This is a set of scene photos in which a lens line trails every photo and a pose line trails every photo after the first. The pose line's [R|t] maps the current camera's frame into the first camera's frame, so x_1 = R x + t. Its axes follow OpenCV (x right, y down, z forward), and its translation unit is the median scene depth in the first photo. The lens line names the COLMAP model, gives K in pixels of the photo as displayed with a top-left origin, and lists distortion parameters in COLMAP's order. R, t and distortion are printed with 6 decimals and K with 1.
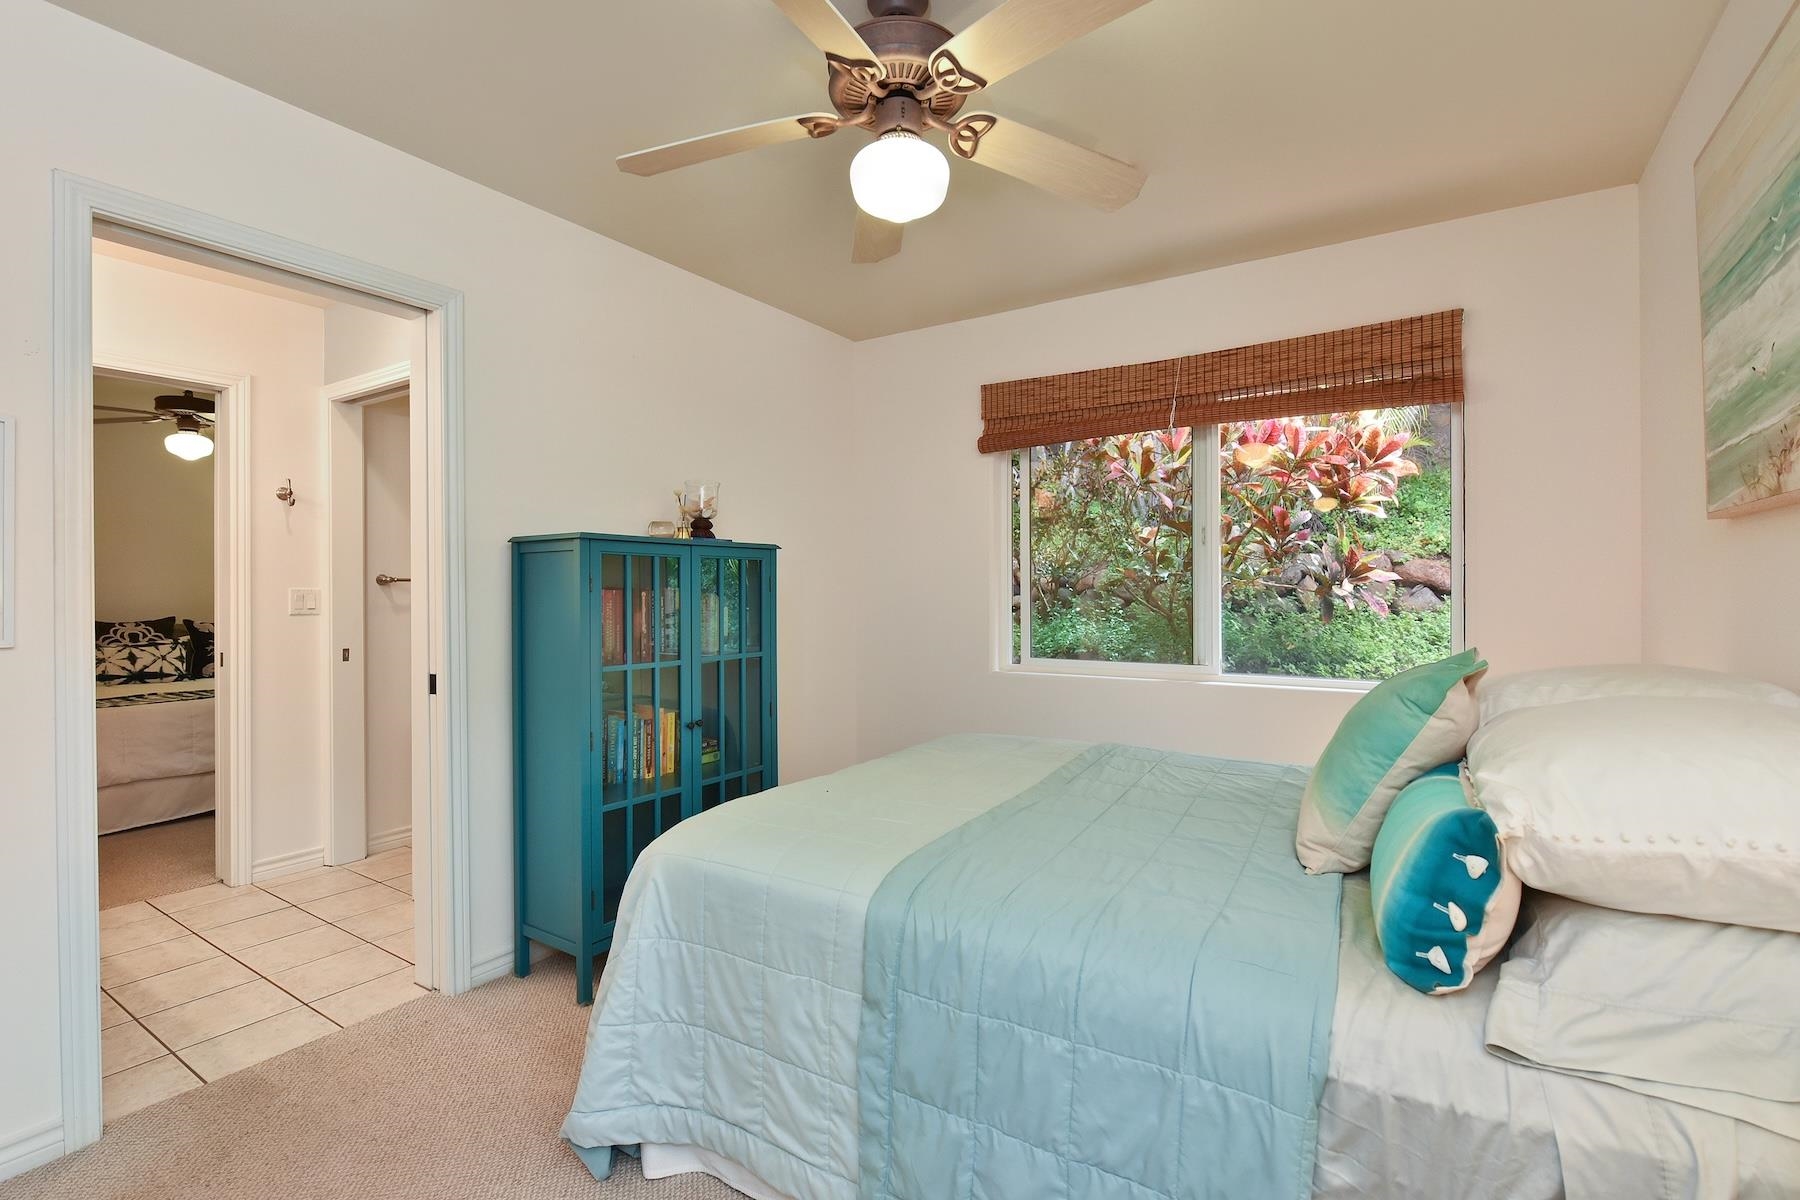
lens RADIAL K [[827.7, 0, 900.0], [0, 827.7, 600.0], [0, 0, 1]] dist [-0.008956, 0.000222]
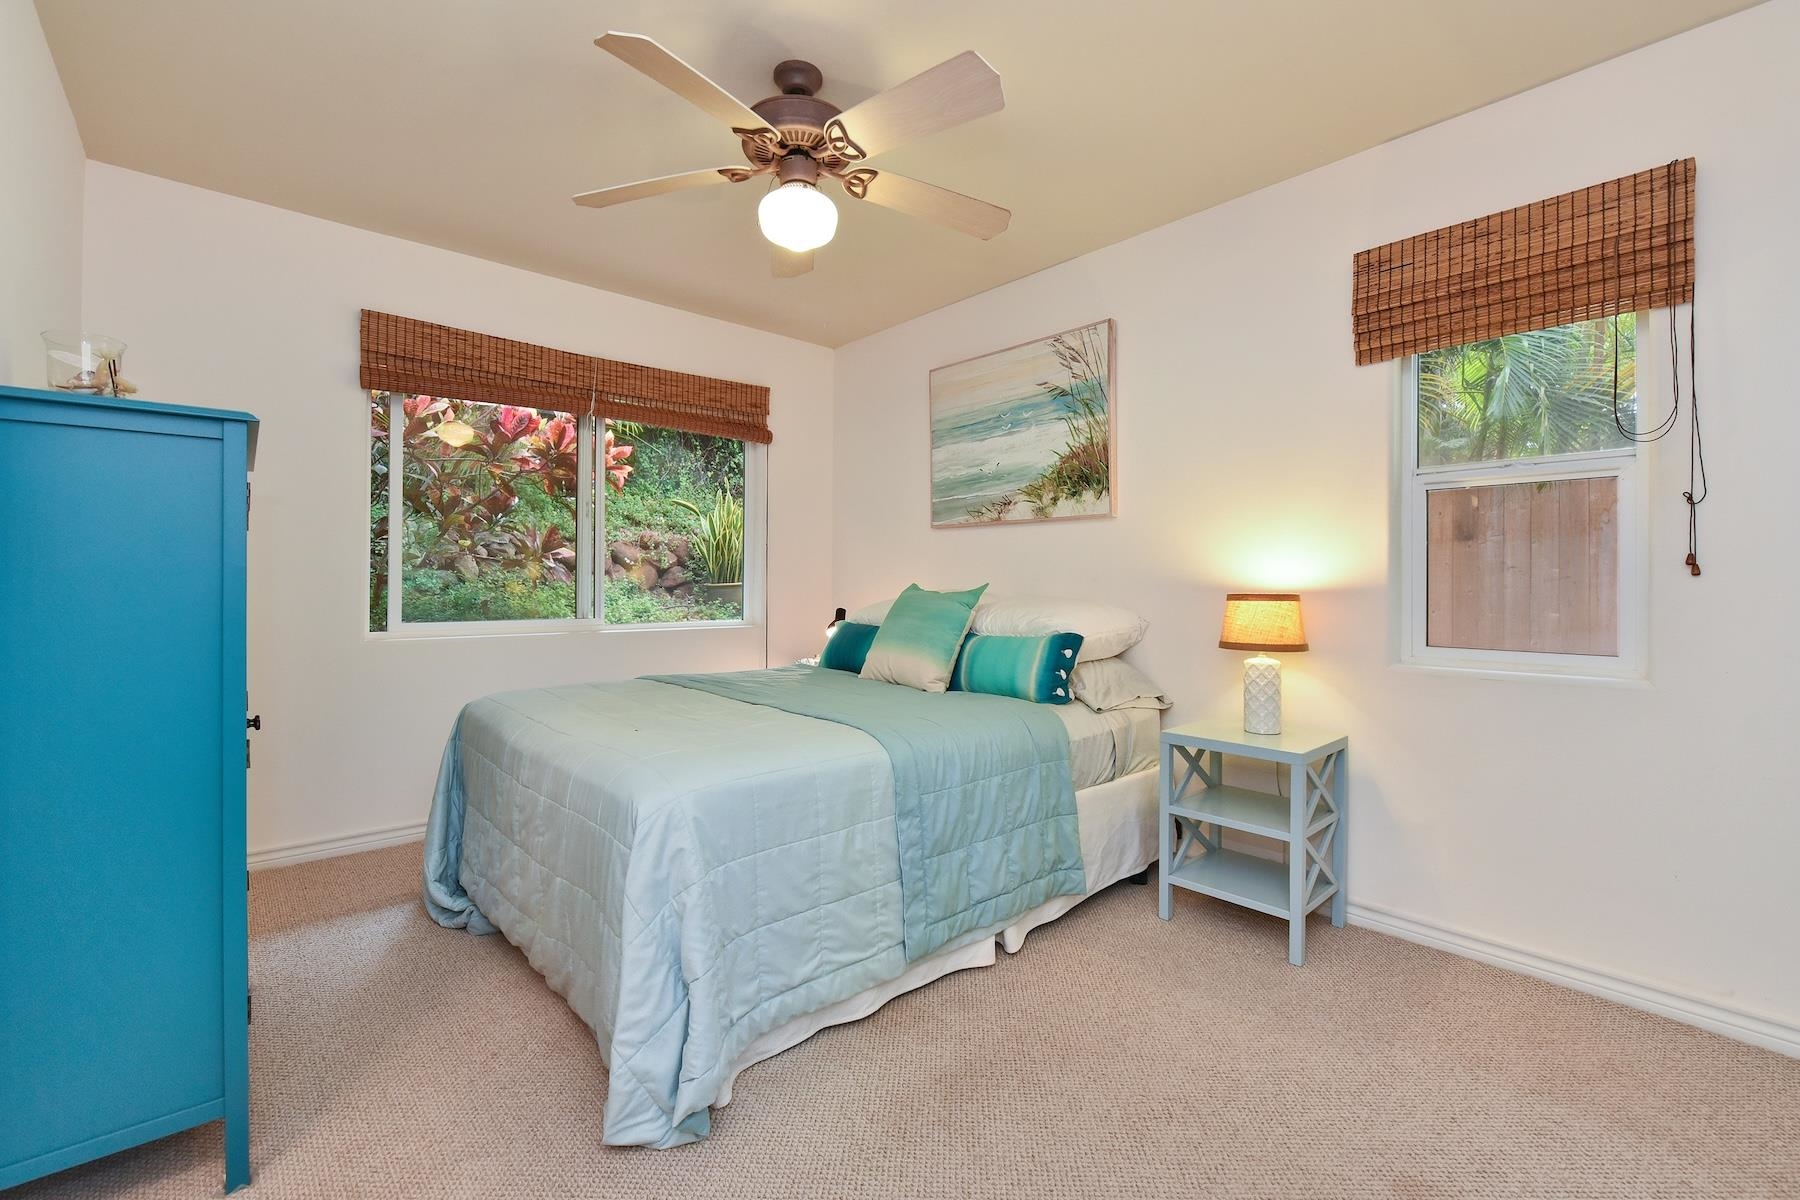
lens RADIAL K [[769.8, 0, 901.4], [0, 769.8, 589.9], [0, 0, 1]] dist [0.000751, 0.000132]
pose [[0.261103, -0.005276, 0.965297, -1.122514], [0.001275, 0.999986, 0.005121, 0.063339], [-0.965310, -0.000107, 0.261106, 0.528795]]
